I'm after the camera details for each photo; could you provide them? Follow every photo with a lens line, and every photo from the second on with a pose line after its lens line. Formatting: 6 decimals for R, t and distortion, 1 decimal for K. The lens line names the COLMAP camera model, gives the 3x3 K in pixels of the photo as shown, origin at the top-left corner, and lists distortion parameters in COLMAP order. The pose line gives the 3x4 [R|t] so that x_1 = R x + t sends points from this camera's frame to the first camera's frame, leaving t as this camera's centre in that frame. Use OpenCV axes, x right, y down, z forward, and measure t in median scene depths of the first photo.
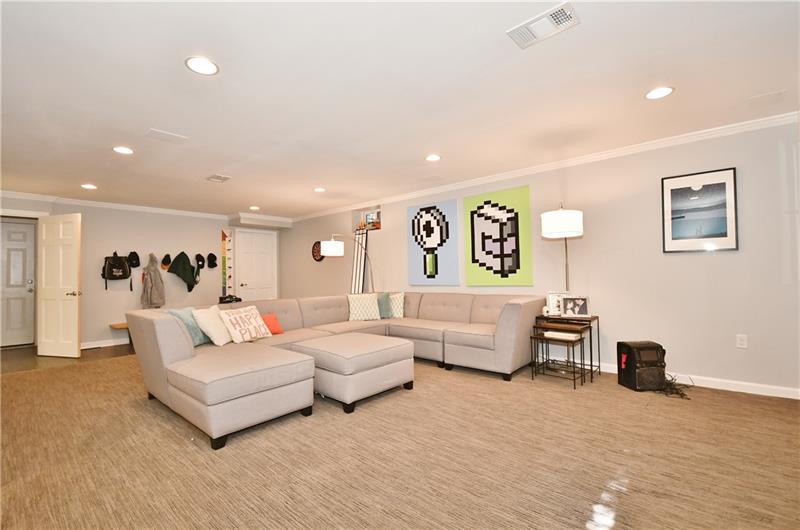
lens RADIAL K [[357.3, 0, 398.0], [0, 357.3, 265.4], [0, 0, 1]] dist [-0.004453, -0.000251]
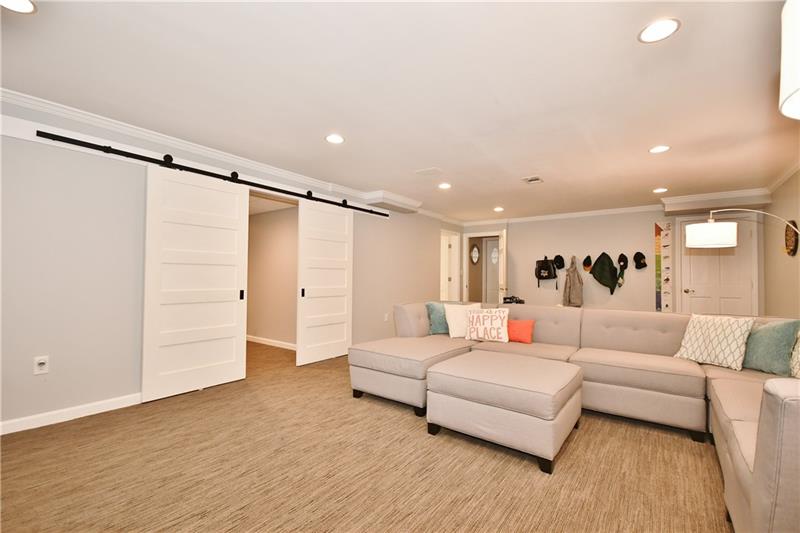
lens RADIAL K [[357.3, 0, 398.1], [0, 357.3, 269.2], [0, 0, 1]] dist [-0.004453, -0.000251]
pose [[0.062644, -0.005206, -0.998022, 0.342984], [0.012992, 0.999906, -0.004400, 0.004293], [0.997951, -0.012691, 0.062706, 0.402618]]
